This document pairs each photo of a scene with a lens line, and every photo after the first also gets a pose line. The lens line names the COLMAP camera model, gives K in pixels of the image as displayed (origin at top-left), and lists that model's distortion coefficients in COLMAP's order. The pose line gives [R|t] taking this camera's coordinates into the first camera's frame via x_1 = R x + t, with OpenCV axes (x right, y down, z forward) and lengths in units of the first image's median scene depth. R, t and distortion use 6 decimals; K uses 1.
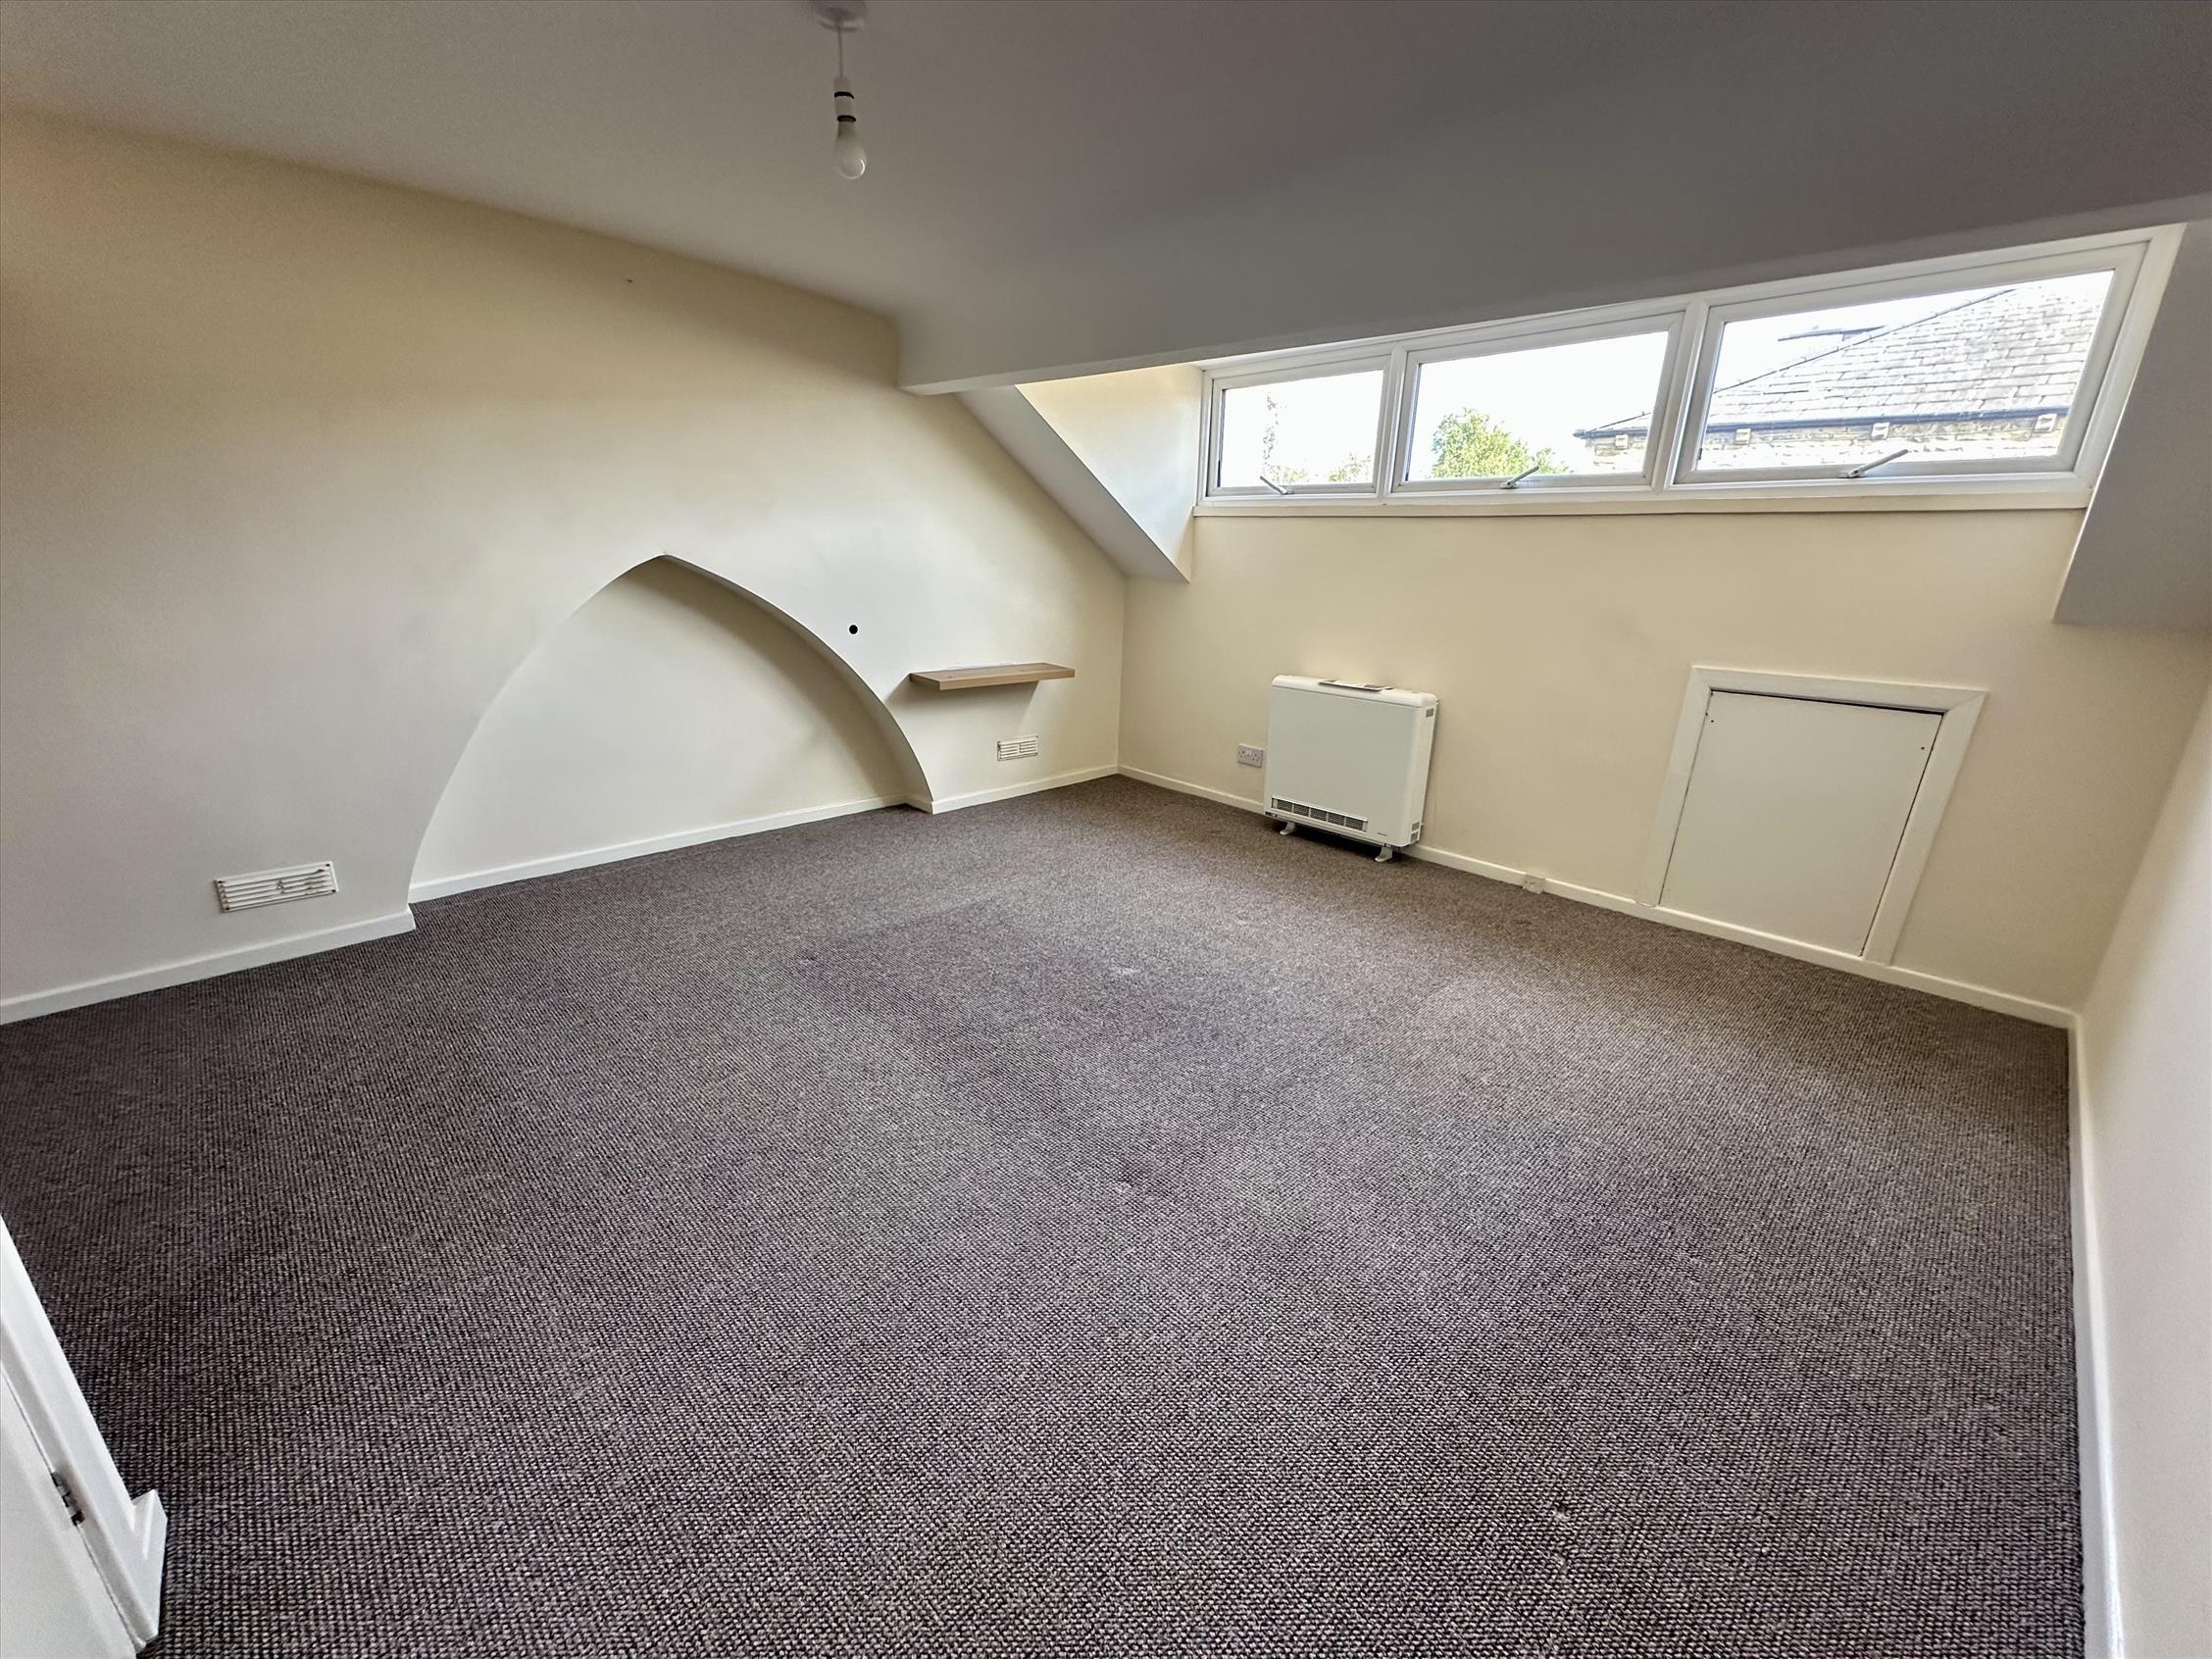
lens RADIAL K [[883.6, 0, 1106.0], [0, 883.6, 829.5], [0, 0, 1]] dist [-0.020824, -0.000137]
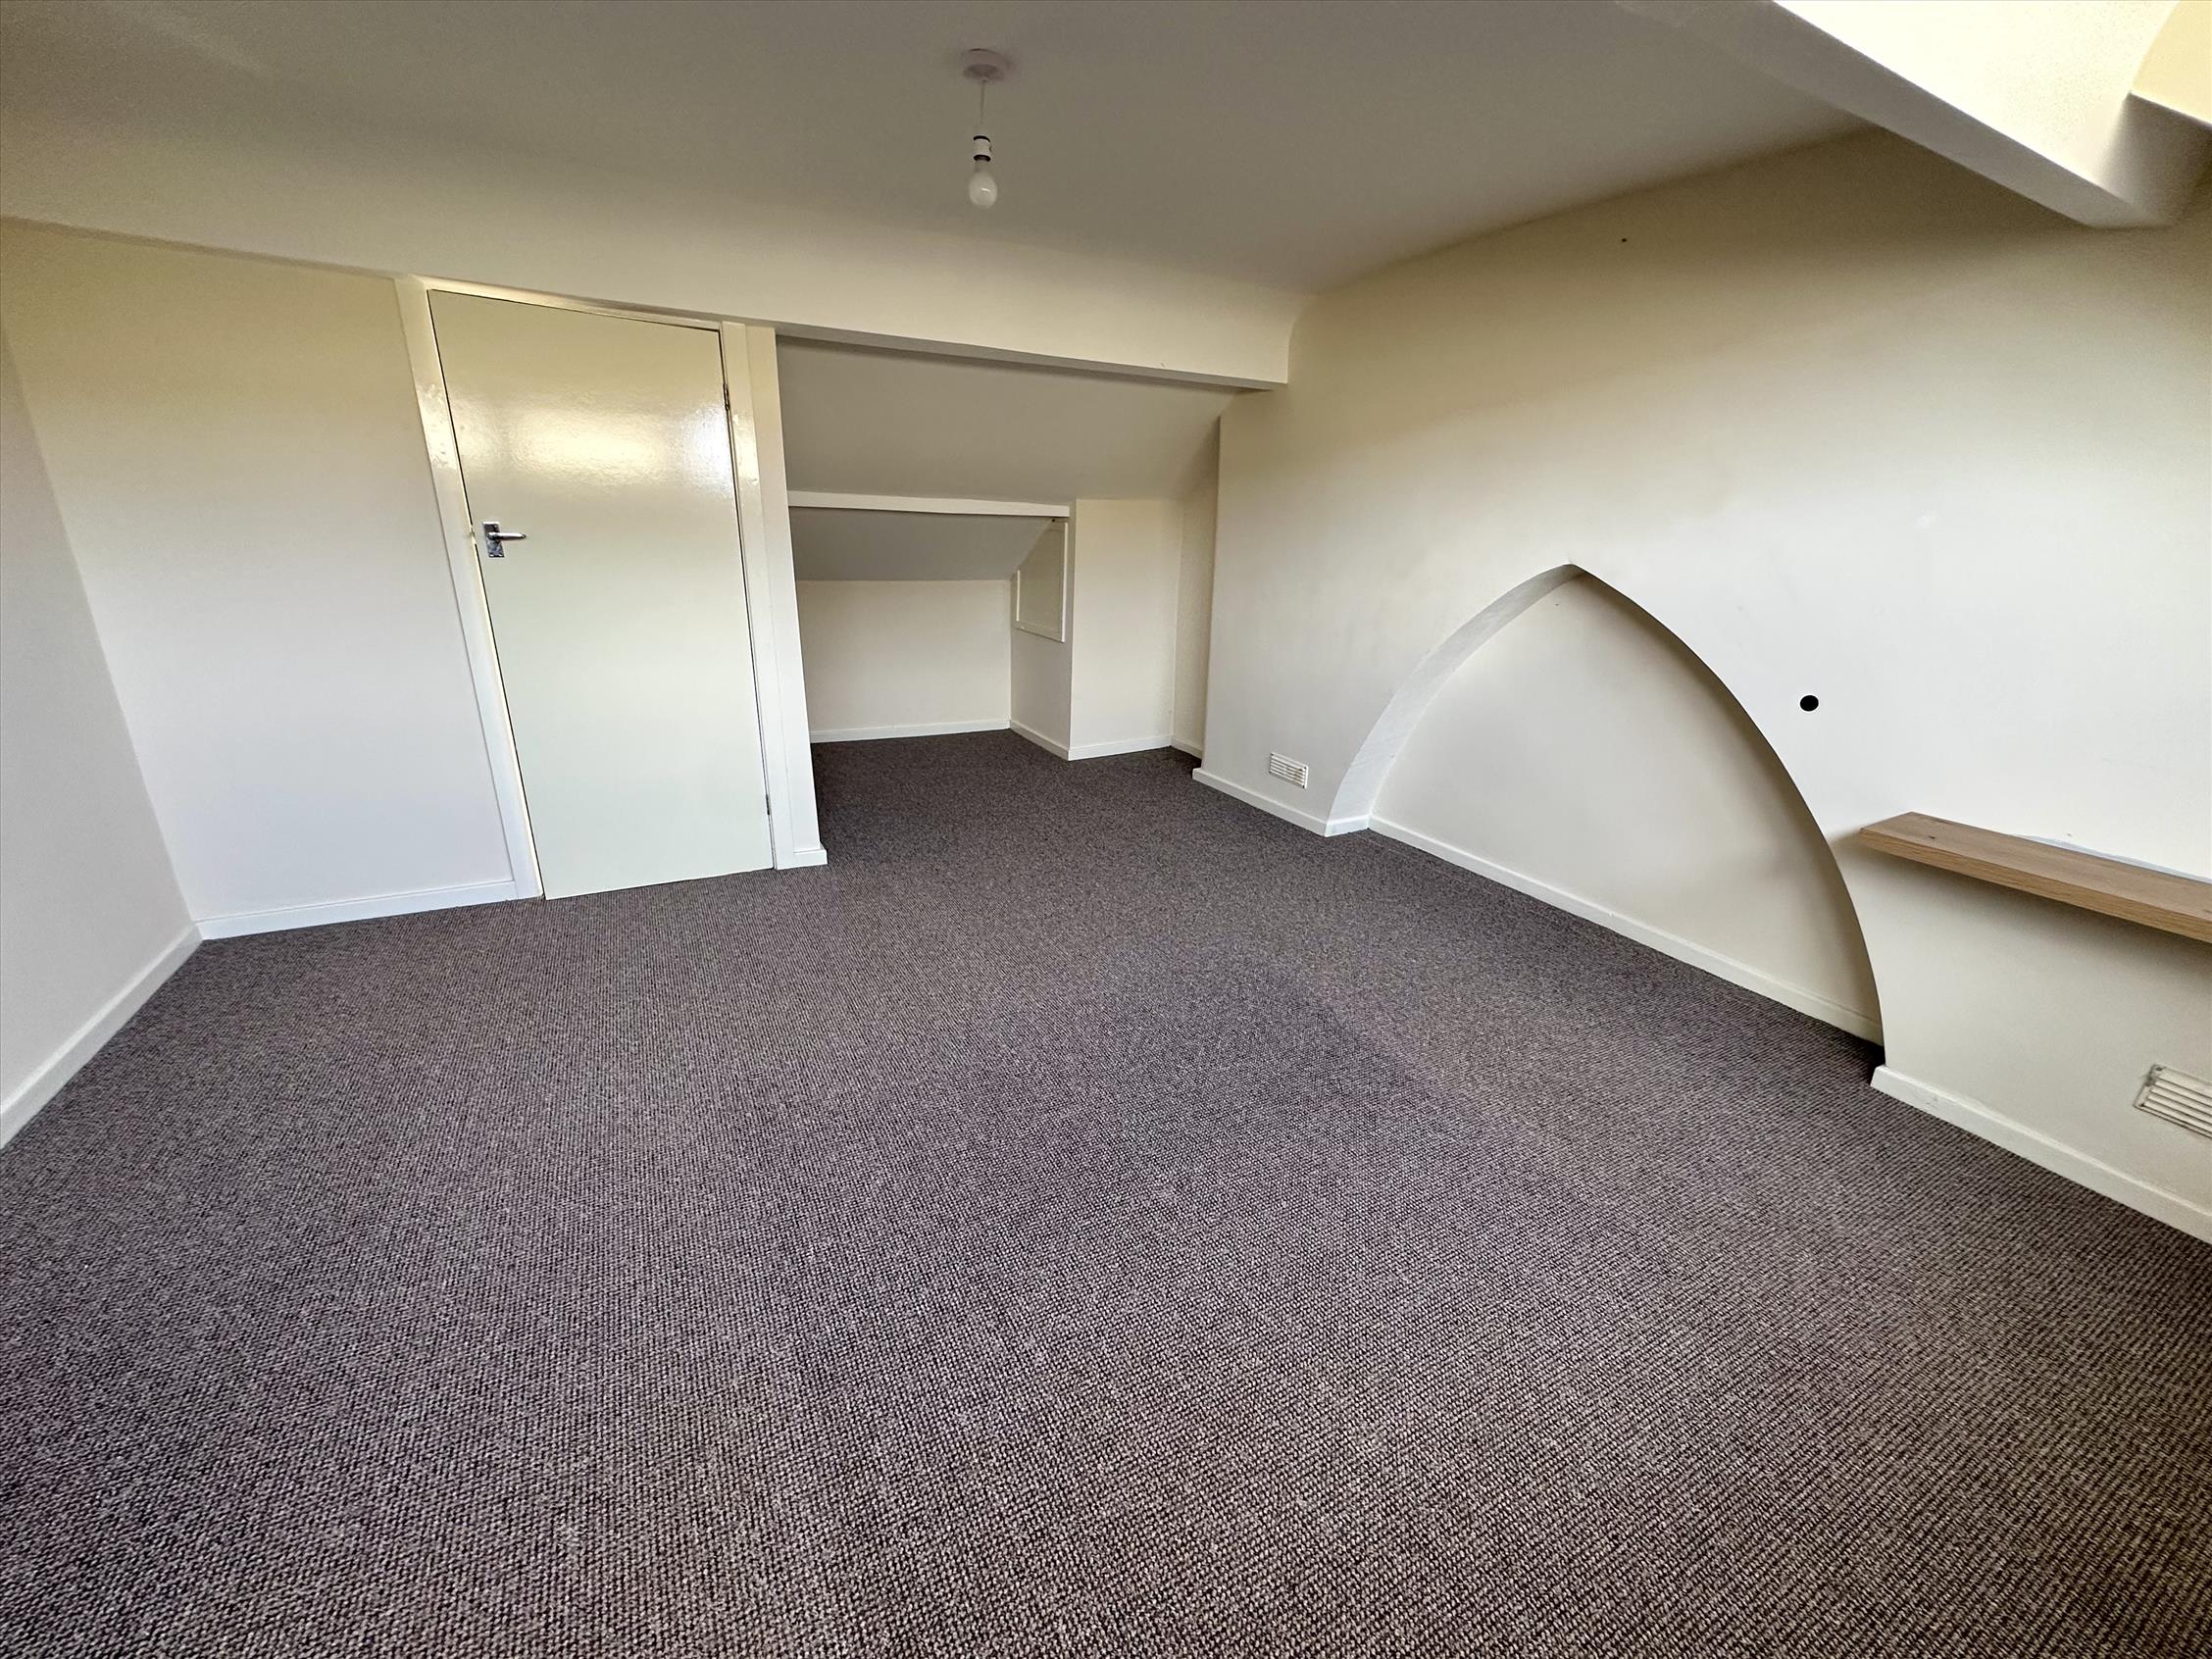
lens RADIAL K [[883.6, 0, 1106.0], [0, 883.6, 829.5], [0, 0, 1]] dist [-0.020824, -0.000137]
pose [[-0.285090, 0.278573, -0.917126, 0.421637], [-0.327225, 0.871062, 0.366300, -0.222538], [0.900915, 0.404535, -0.157175, 0.732516]]
